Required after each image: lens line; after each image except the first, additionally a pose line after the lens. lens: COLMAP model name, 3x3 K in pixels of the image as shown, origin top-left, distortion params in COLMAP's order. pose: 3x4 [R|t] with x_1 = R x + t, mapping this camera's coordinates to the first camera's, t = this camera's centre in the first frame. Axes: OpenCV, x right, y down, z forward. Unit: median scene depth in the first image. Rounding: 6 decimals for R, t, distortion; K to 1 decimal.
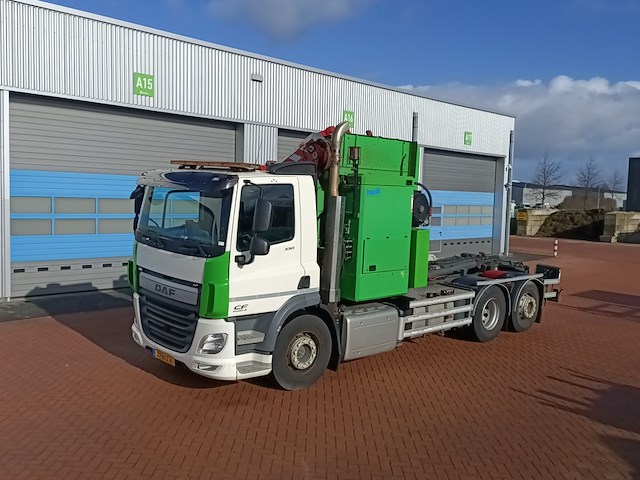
lens RADIAL K [[633.4, 0, 320.0], [0, 633.4, 240.0], [0, 0, 1]] dist [0.061762, -0.017381]
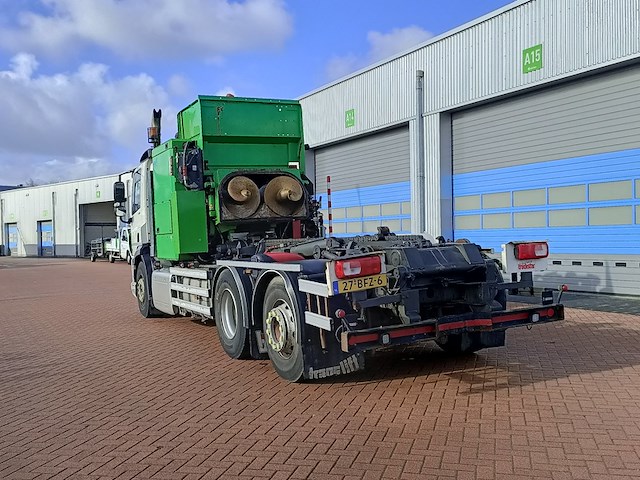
lens RADIAL K [[641.9, 0, 299.1], [0, 641.9, 255.2], [0, 0, 1]] dist [0.035943, 0.020926]
pose [[-0.304656, -0.004266, -0.952453, 1.022511], [-0.064630, 0.997778, 0.016203, 0.050694], [0.950267, 0.066493, -0.304255, 1.496838]]
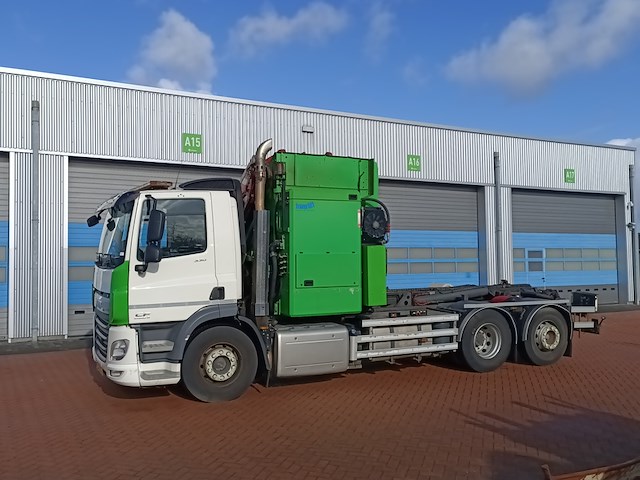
lens RADIAL K [[633.4, 0, 320.0], [0, 633.4, 240.0], [0, 0, 1]] dist [0.061762, -0.017381]
pose [[0.956618, -0.056229, -0.285868, 0.365236], [0.022175, 0.992405, -0.120995, 0.092556], [0.290500, 0.109407, 0.950600, 0.057023]]
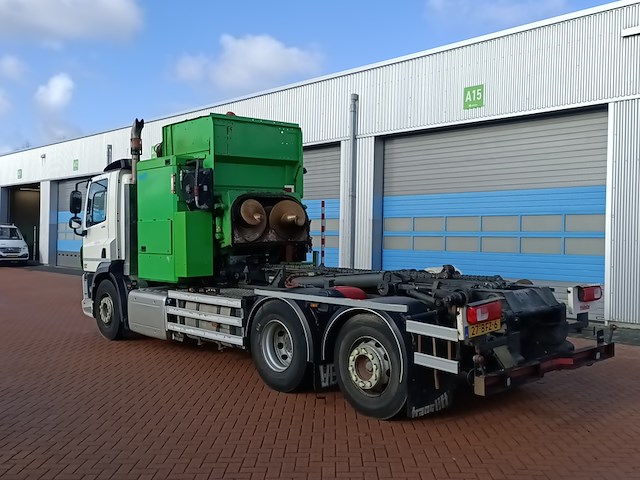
lens RADIAL K [[641.9, 0, 299.1], [0, 641.9, 255.2], [0, 0, 1]] dist [0.035943, 0.020926]
pose [[-0.061111, -0.012319, -0.998055, 1.065581], [-0.094757, 0.995479, -0.006485, 0.035481], [0.993623, 0.094177, -0.062002, 1.251801]]
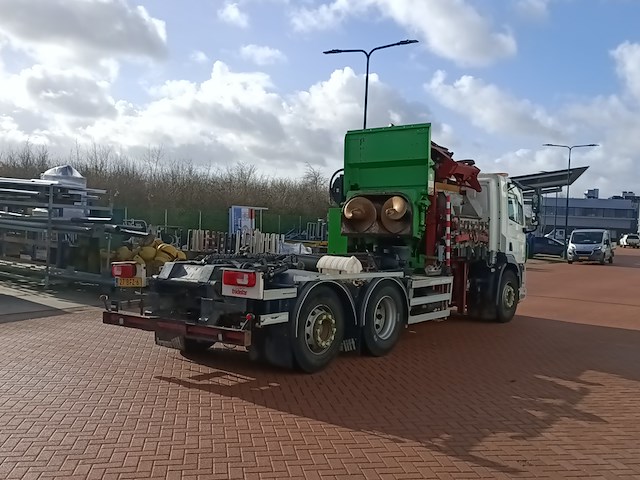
lens RADIAL K [[633.4, 0, 320.0], [0, 633.4, 240.0], [0, 0, 1]] dist [0.061762, -0.017381]
pose [[-0.984832, -0.073395, -0.157221, 0.386160], [-0.090128, 0.990685, 0.102080, -0.076560], [0.148264, 0.114702, -0.982274, 2.198219]]
